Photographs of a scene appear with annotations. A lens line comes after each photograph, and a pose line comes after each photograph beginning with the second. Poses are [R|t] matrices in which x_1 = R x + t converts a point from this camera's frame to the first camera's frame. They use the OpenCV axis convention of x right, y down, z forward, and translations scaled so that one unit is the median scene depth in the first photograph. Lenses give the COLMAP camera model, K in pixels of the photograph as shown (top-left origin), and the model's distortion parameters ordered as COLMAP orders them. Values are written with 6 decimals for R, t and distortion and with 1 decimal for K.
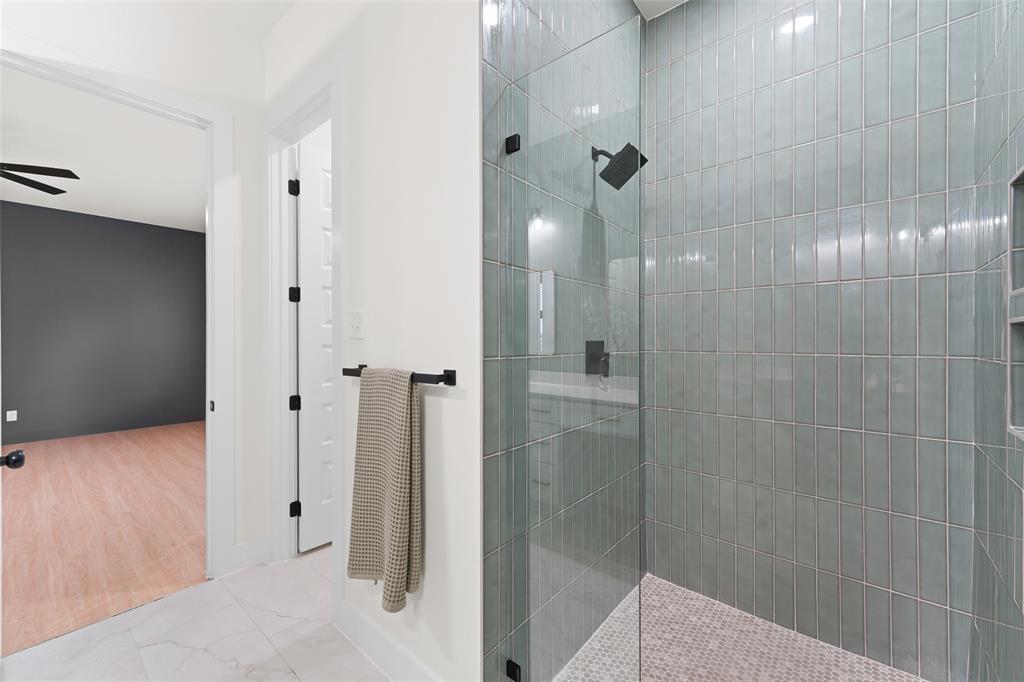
lens RADIAL K [[404.1, 0, 512.0], [0, 404.1, 339.5], [0, 0, 1]] dist [0.004865, 0.000289]
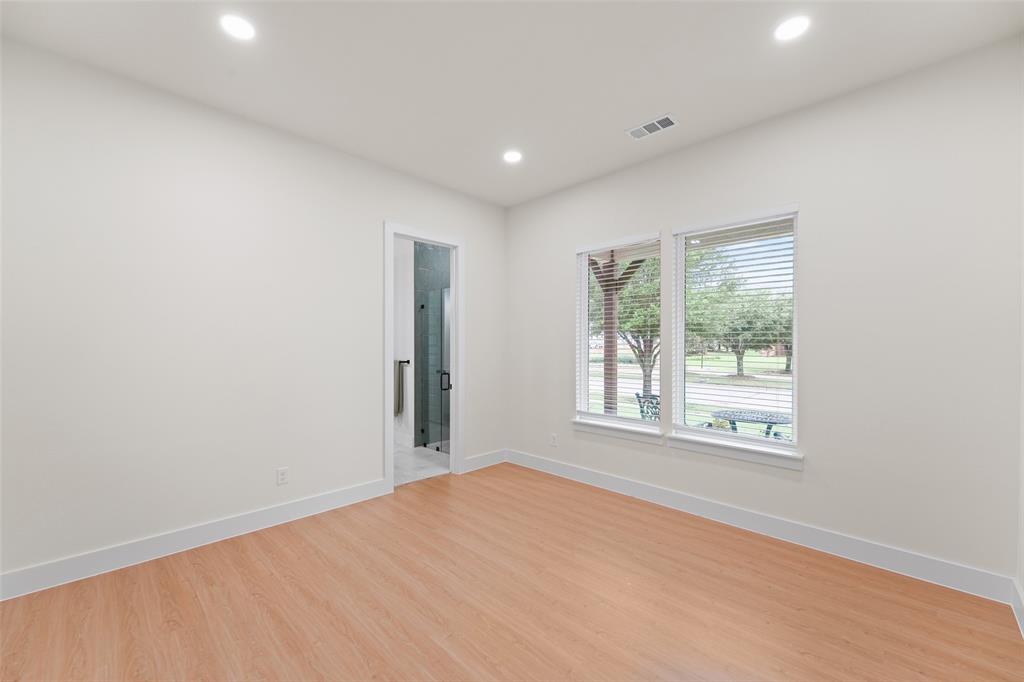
lens RADIAL K [[404.1, 0, 512.9], [0, 404.1, 343.0], [0, 0, 1]] dist [0.004865, 0.000289]
pose [[0.997160, 0.002658, -0.075270, 1.244088], [-0.003026, 0.999984, -0.004783, -0.083378], [0.075256, 0.004997, 0.997152, -3.092719]]
